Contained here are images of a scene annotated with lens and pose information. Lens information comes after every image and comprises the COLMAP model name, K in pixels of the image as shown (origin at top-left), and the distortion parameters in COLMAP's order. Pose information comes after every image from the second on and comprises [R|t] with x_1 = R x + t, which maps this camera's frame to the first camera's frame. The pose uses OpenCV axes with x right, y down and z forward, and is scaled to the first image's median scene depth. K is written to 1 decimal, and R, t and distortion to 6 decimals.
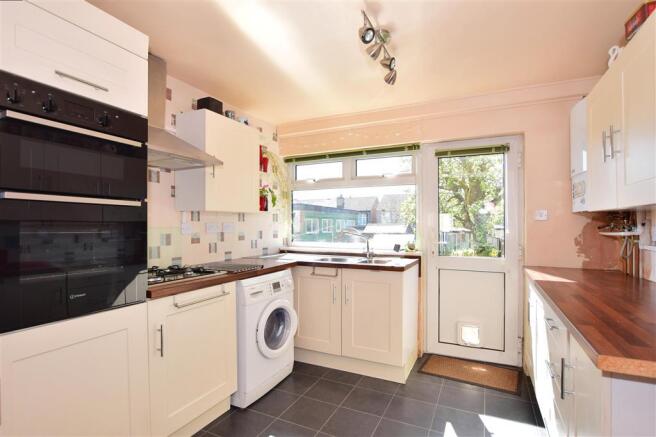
lens RADIAL K [[322.4, 0, 326.9], [0, 322.4, 220.5], [0, 0, 1]] dist [-0.022616, -0.000114]
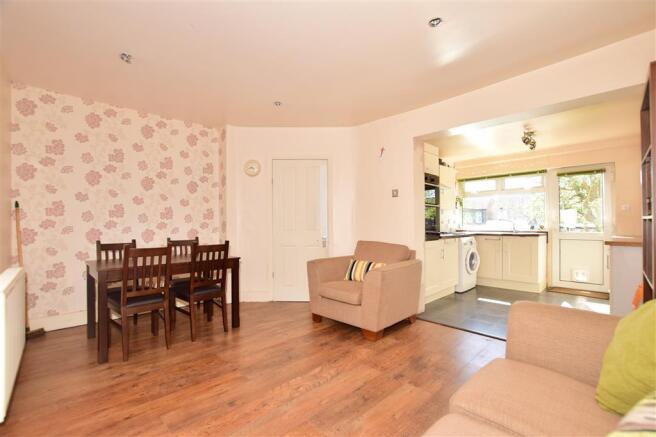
lens RADIAL K [[288.0, 0, 331.1], [0, 288.0, 221.7], [0, 0, 1]] dist [-0.020345, -0.000609]
pose [[0.939735, -0.007734, -0.341816, -0.299146], [0.009362, 0.999951, 0.003113, 0.036392], [0.341775, -0.006126, 0.939762, -0.899360]]
